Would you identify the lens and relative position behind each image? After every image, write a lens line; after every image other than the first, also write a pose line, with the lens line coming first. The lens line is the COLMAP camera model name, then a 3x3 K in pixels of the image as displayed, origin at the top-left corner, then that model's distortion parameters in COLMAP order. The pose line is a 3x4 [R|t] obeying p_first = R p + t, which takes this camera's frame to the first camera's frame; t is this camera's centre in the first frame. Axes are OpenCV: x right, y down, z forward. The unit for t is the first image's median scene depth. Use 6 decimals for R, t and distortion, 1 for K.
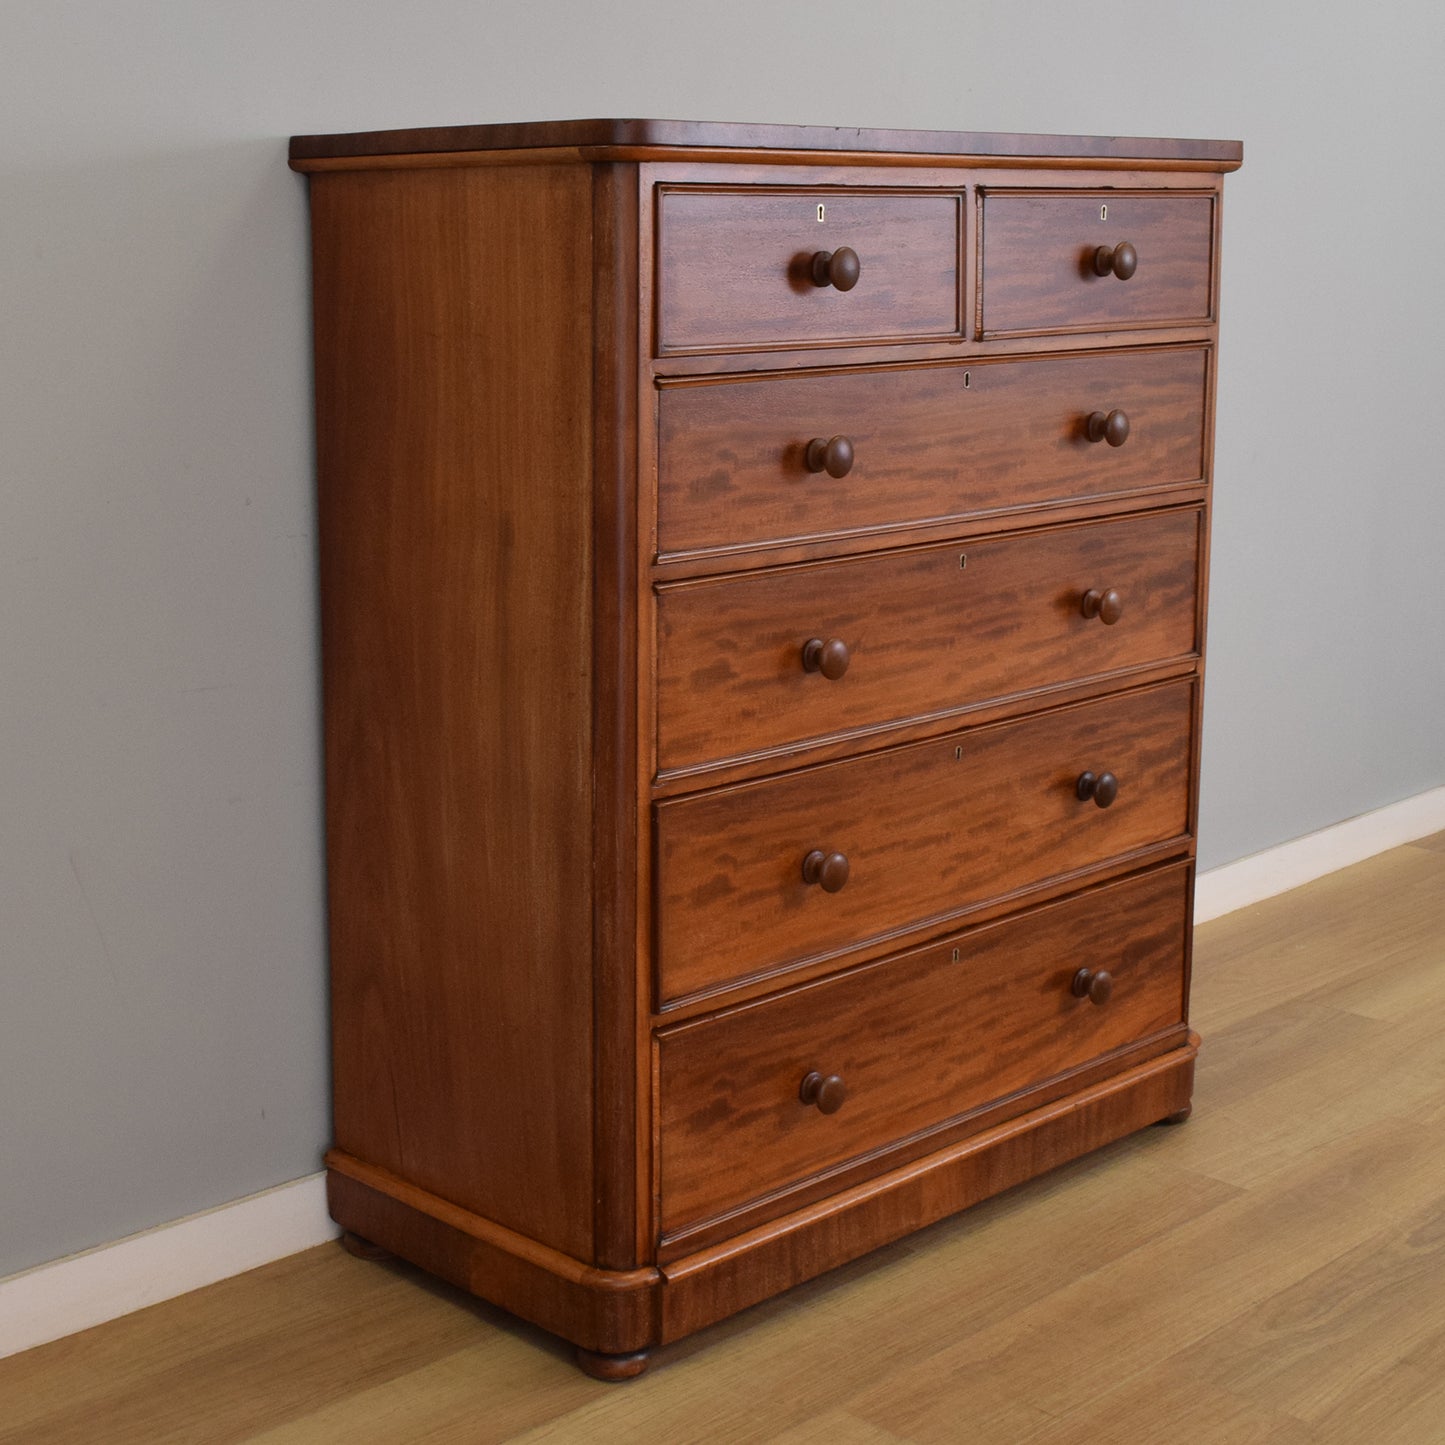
lens RADIAL K [[2348.9, 0, 511.2], [0, 2348.9, 695.3], [0, 0, 1]] dist [-0.043039, -0.029732]
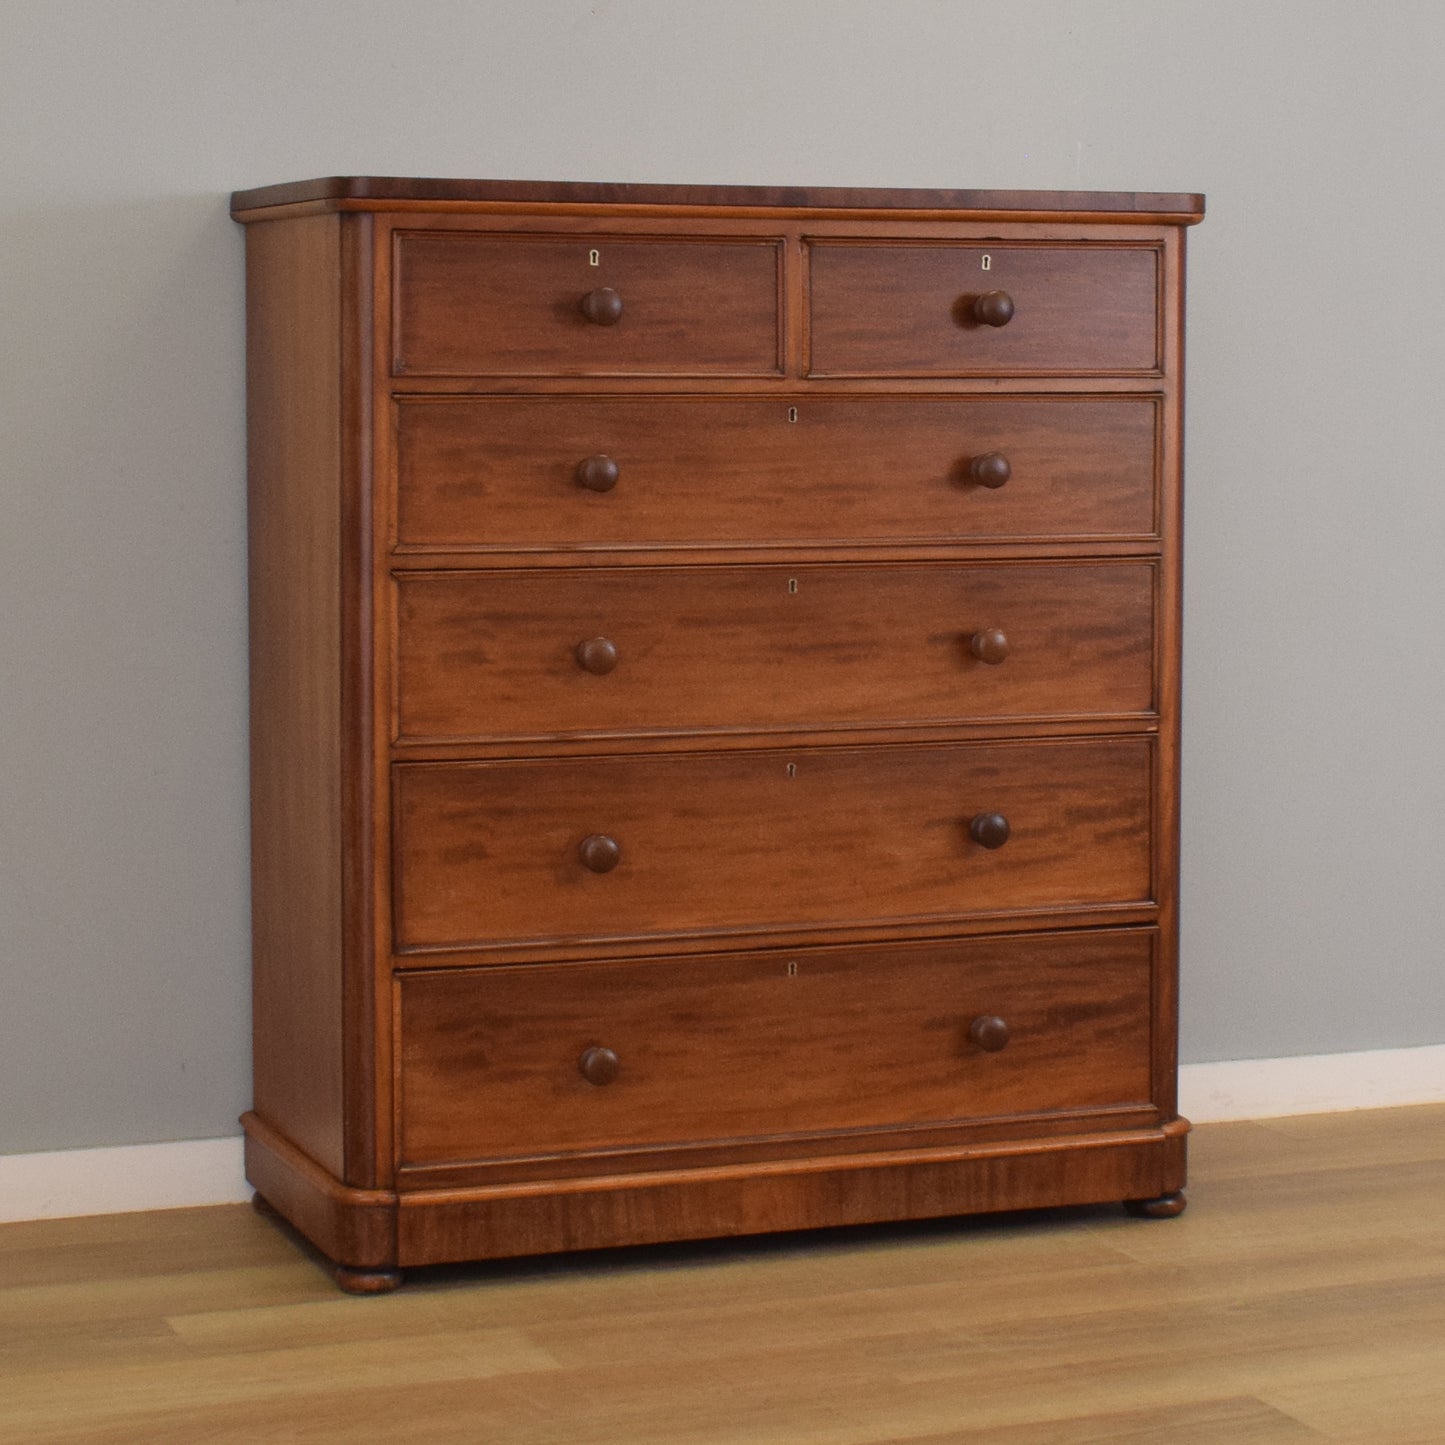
lens RADIAL K [[3638.2, 0, 724.1], [0, 3638.2, 673.1], [0, 0, 1]] dist [-0.009910, 0.037050]
pose [[0.937502, 0.043135, -0.345297, 0.753210], [-0.080280, 0.992330, -0.094002, 0.142899], [0.338594, 0.115847, 0.933774, -0.554512]]
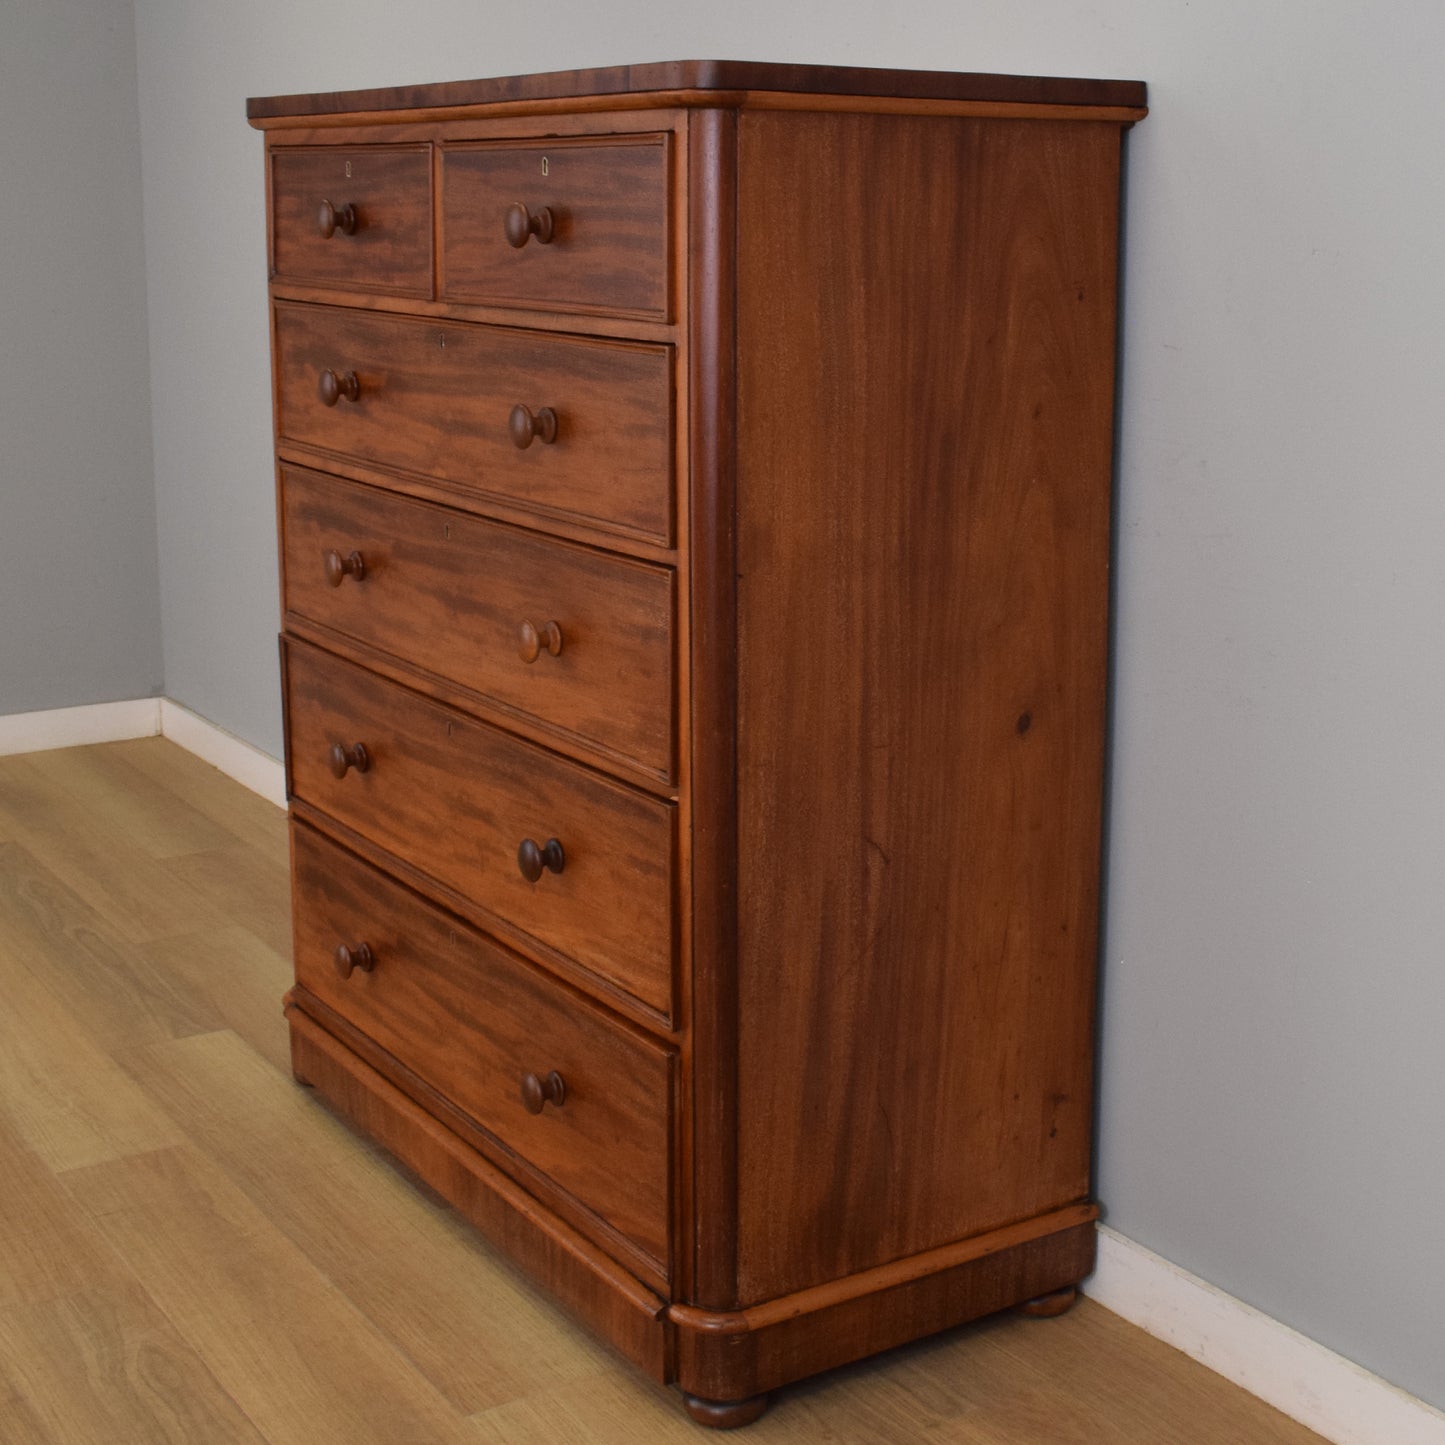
lens RADIAL K [[2226.9, 0, 895.6], [0, 2226.9, 642.1], [0, 0, 1]] dist [-0.049590, -0.062506]
pose [[-0.099185, 0.204078, -0.973917, 1.101565], [-0.208412, 0.952775, 0.220873, -0.260486], [0.972999, 0.224883, -0.051968, 1.272671]]
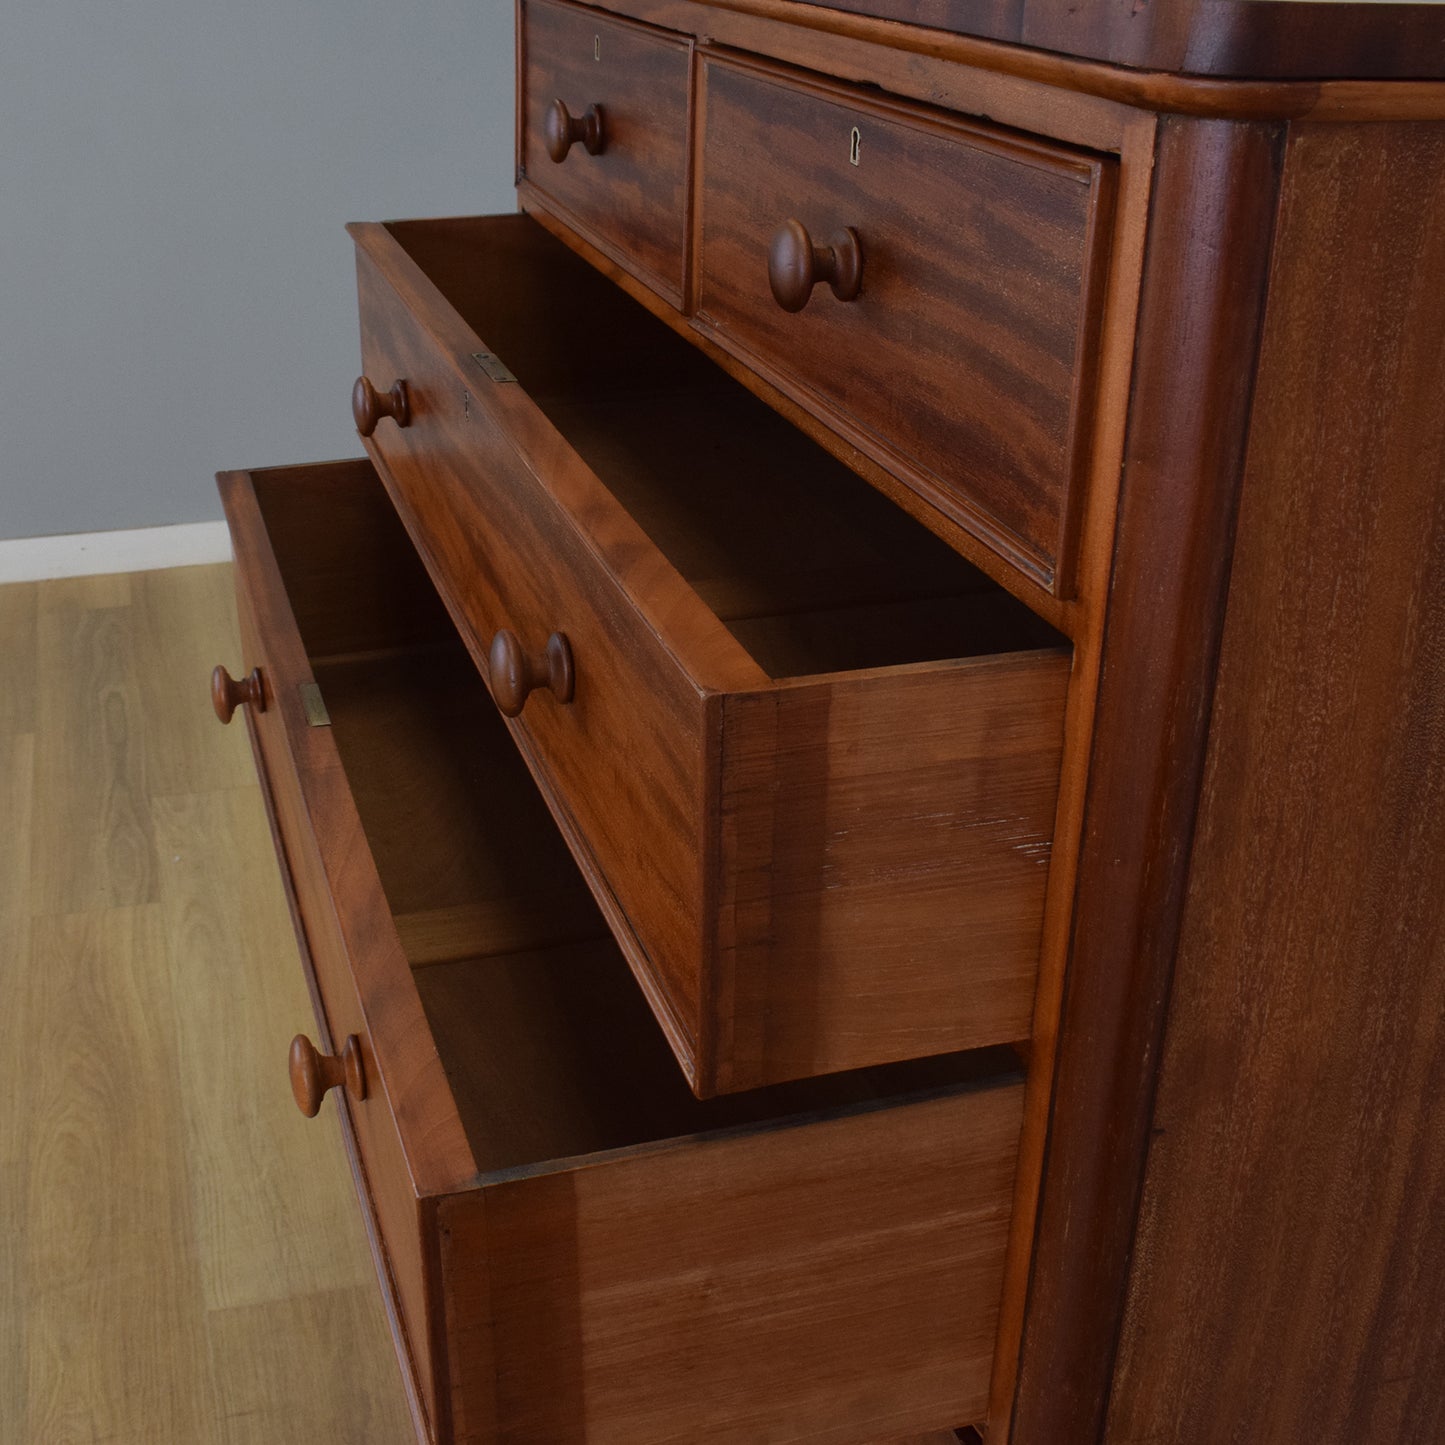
lens RADIAL K [[1926.1, 0, 632.3], [0, 1926.1, 675.4], [0, 0, 1]] dist [-0.093275, -0.021927]
pose [[-0.434025, 0.360460, -0.825646, 0.609706], [-0.180190, 0.863215, 0.471584, -0.293448], [0.882697, 0.353452, -0.309705, 1.168290]]
